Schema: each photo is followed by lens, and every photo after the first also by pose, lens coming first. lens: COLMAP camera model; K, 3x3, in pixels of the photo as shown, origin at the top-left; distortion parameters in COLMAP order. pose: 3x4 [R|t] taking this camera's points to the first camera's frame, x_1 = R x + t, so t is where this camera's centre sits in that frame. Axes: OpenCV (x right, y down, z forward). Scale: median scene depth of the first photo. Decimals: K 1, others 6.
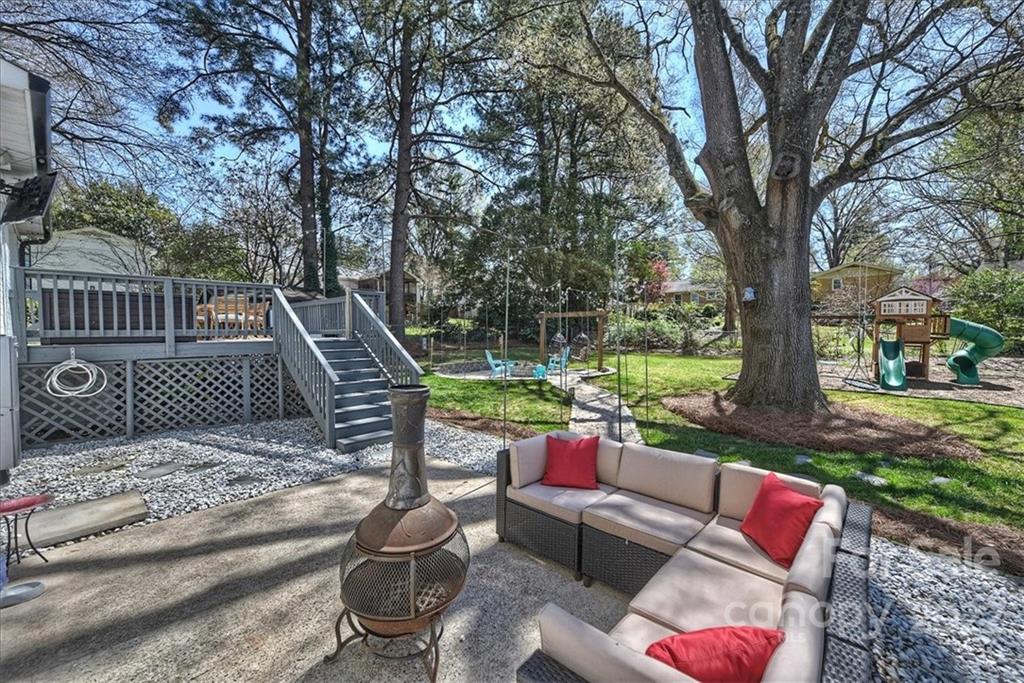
lens RADIAL K [[408.6, 0, 514.8], [0, 408.6, 341.3], [0, 0, 1]] dist [-0.000886, -0.000112]
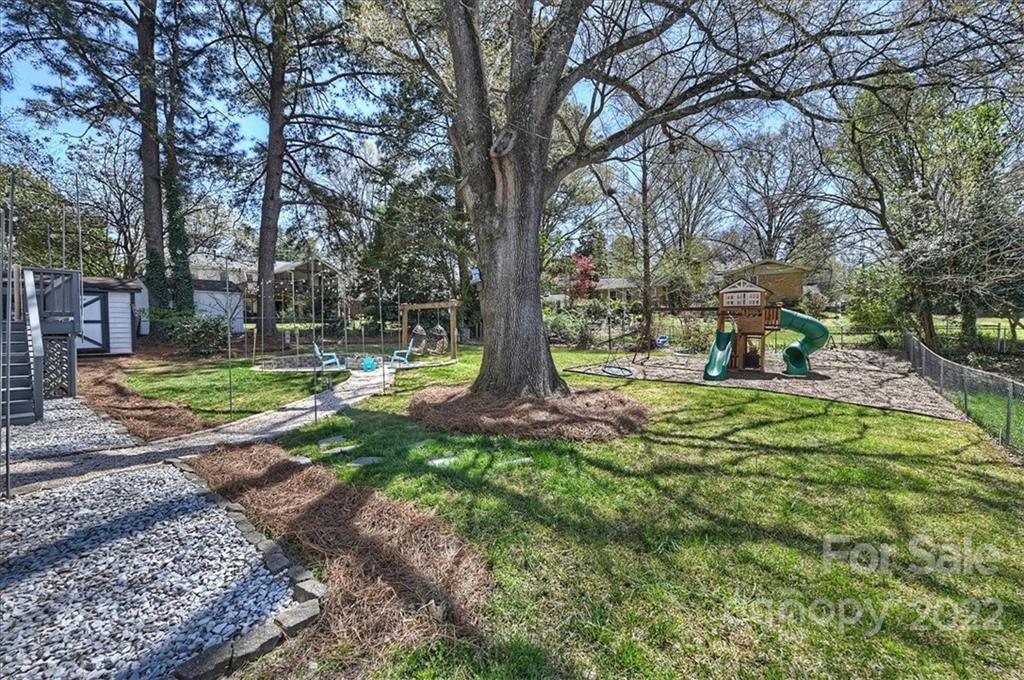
lens RADIAL K [[419.0, 0, 512.0], [0, 419.0, 340.0], [0, 0, 1]] dist [-0.000367, -0.000152]
pose [[0.998207, 0.000357, 0.059861, 0.327262], [-0.000260, 0.999999, -0.001640, 0.019628], [-0.059861, 0.001622, 0.998205, 0.006910]]
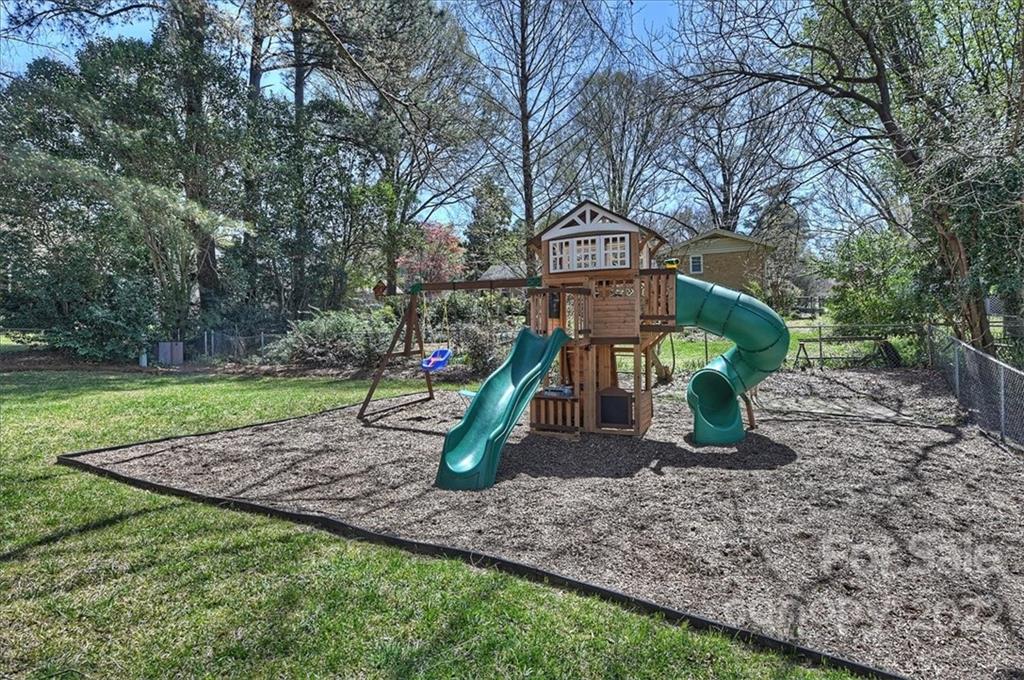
lens RADIAL K [[543.3, 0, 512.0], [0, 543.3, 340.0], [0, 0, 1]] dist [-0.005644, -0.000886]
pose [[0.978246, -0.009358, 0.207239, 0.768779], [0.016050, 0.999402, -0.030632, 0.016441], [-0.206828, 0.033292, 0.977811, 0.501064]]
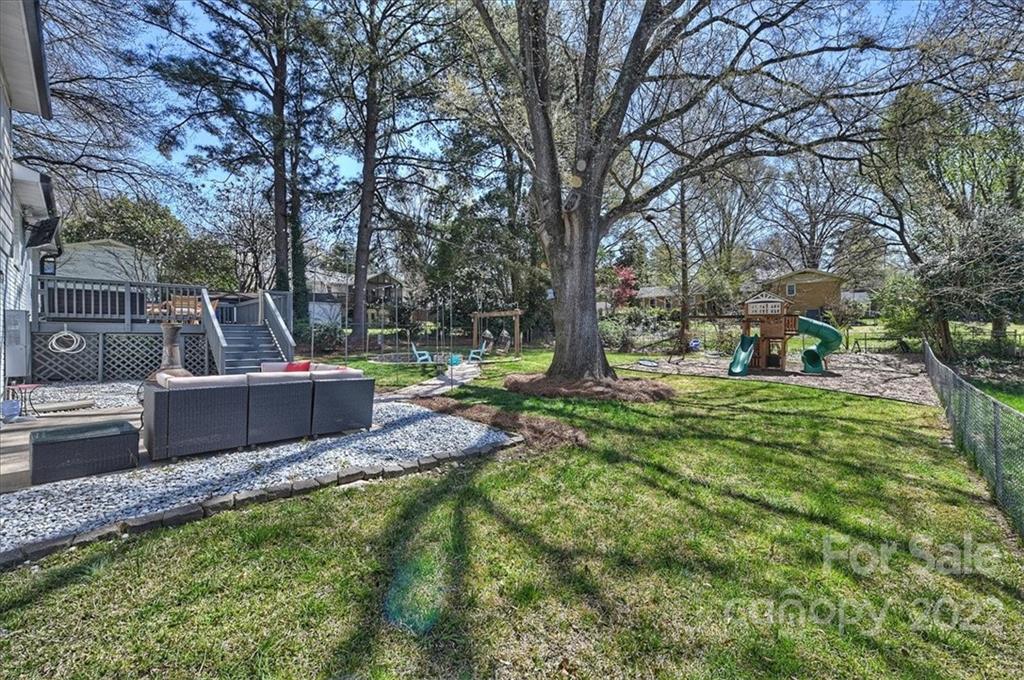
lens RADIAL K [[410.8, 0, 512.0], [0, 410.8, 340.0], [0, 0, 1]] dist [-0.000998, -0.000457]
pose [[0.999349, 0.006845, -0.035415, 0.269489], [-0.007436, 0.999835, -0.016580, 0.033130], [0.035295, 0.016832, 0.999235, -0.204315]]
